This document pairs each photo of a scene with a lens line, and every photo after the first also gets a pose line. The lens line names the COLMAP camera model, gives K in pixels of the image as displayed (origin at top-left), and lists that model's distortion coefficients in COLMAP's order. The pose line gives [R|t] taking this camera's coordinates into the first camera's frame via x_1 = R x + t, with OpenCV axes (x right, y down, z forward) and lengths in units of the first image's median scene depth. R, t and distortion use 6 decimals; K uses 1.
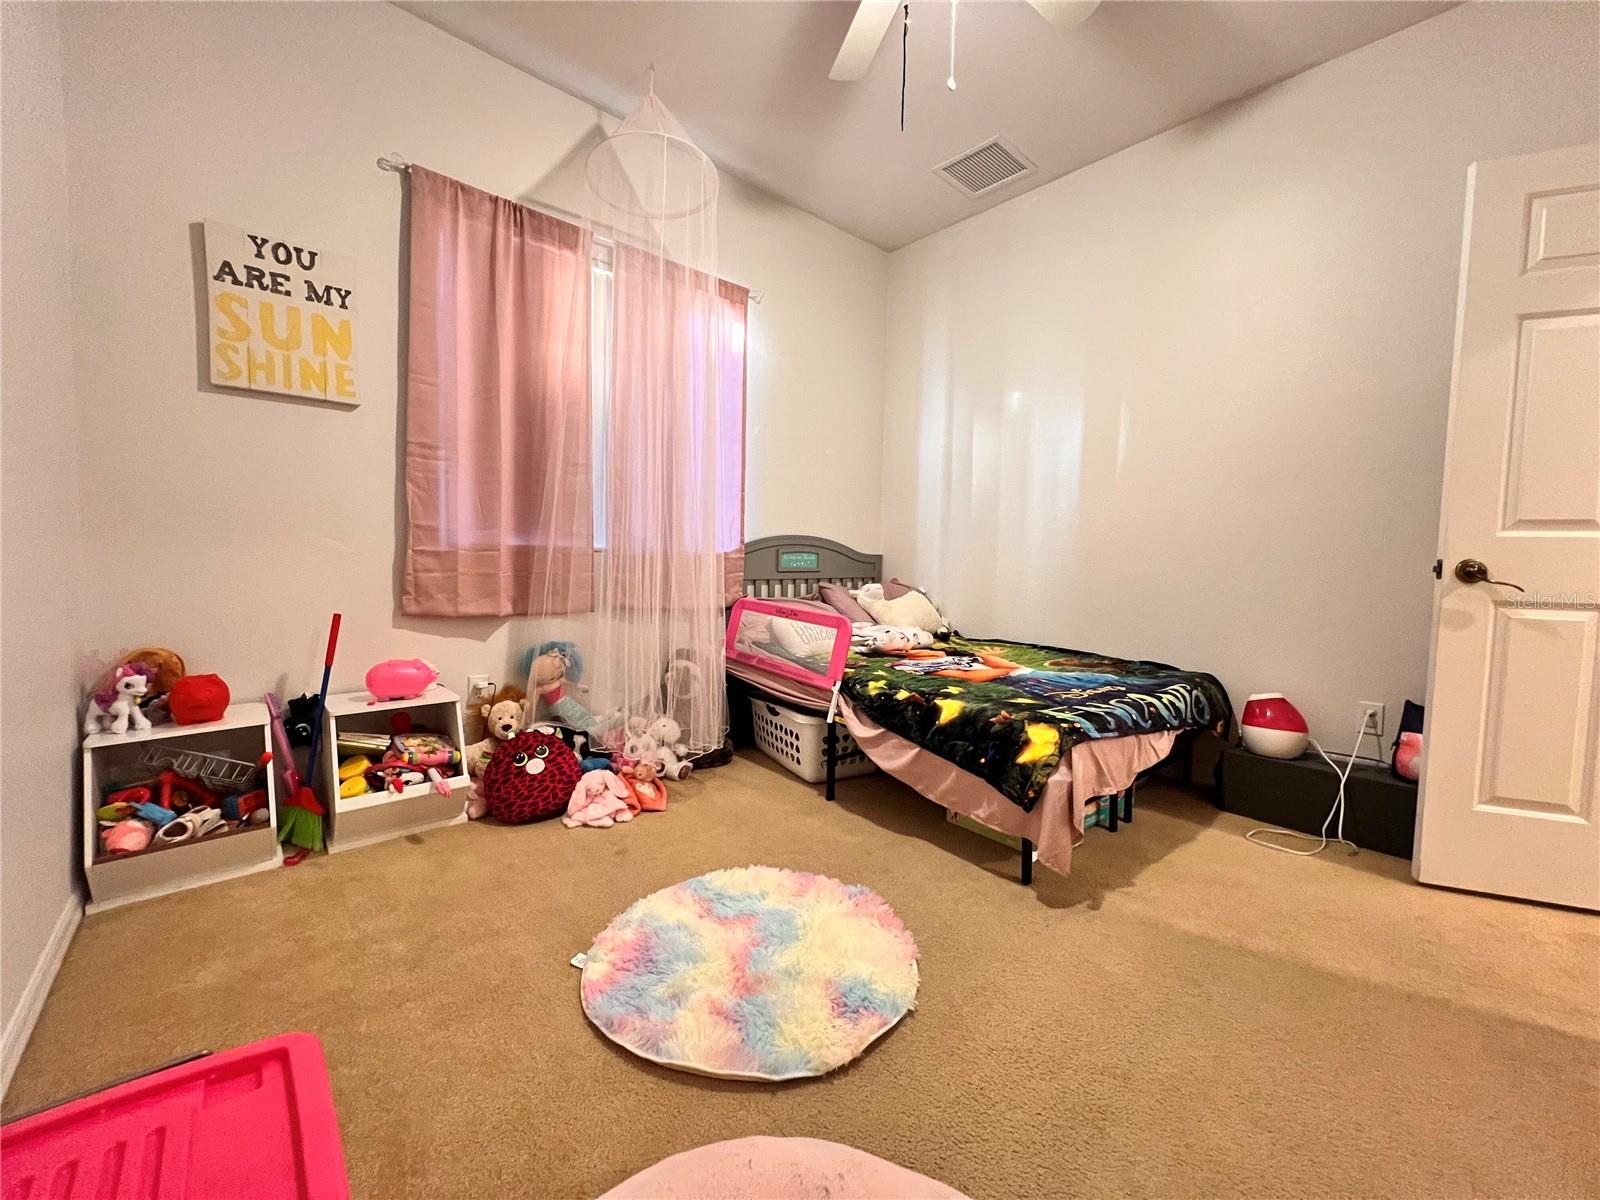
lens RADIAL K [[641.0, 0, 796.4], [0, 641.0, 591.4], [0, 0, 1]] dist [0.000447, -0.003733]
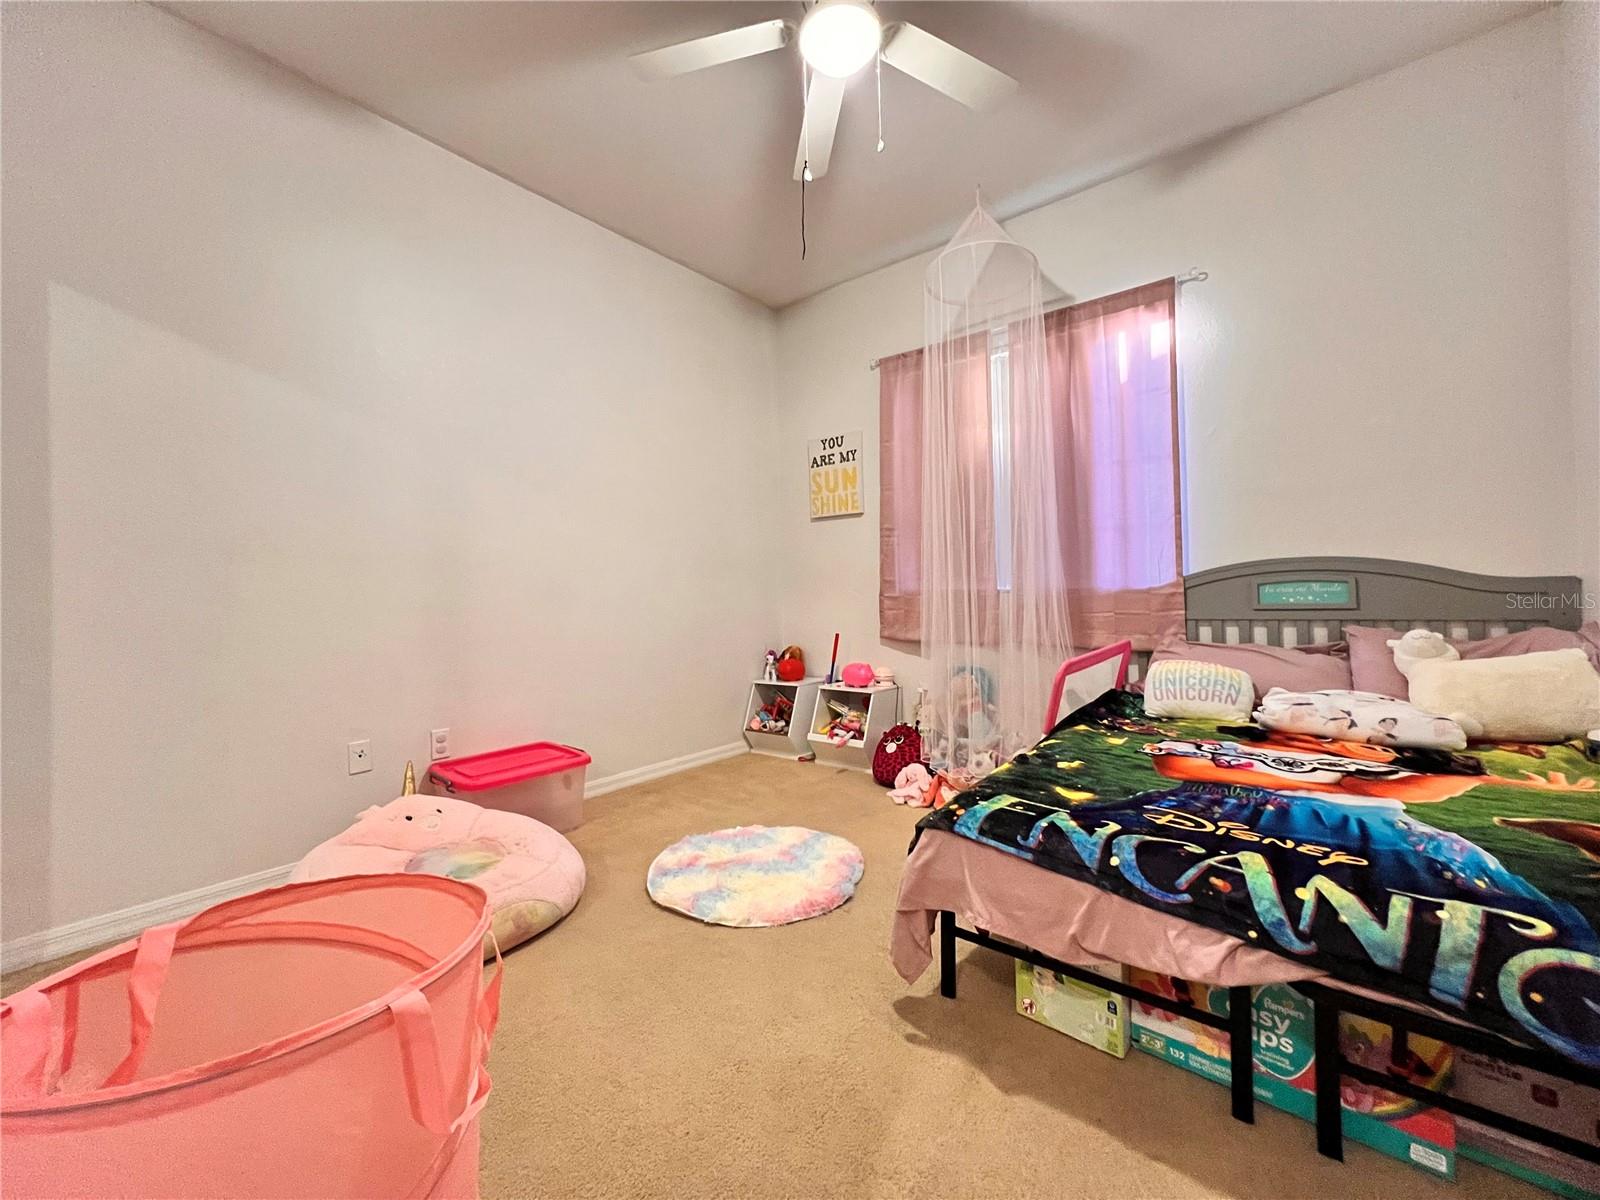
lens RADIAL K [[641.0, 0, 796.4], [0, 641.0, 591.4], [0, 0, 1]] dist [0.000447, -0.003733]
pose [[0.153640, -0.029477, -0.987687, 1.016096], [-0.030783, 0.998927, -0.034601, -0.016395], [0.987647, 0.035720, 0.152568, 0.596248]]
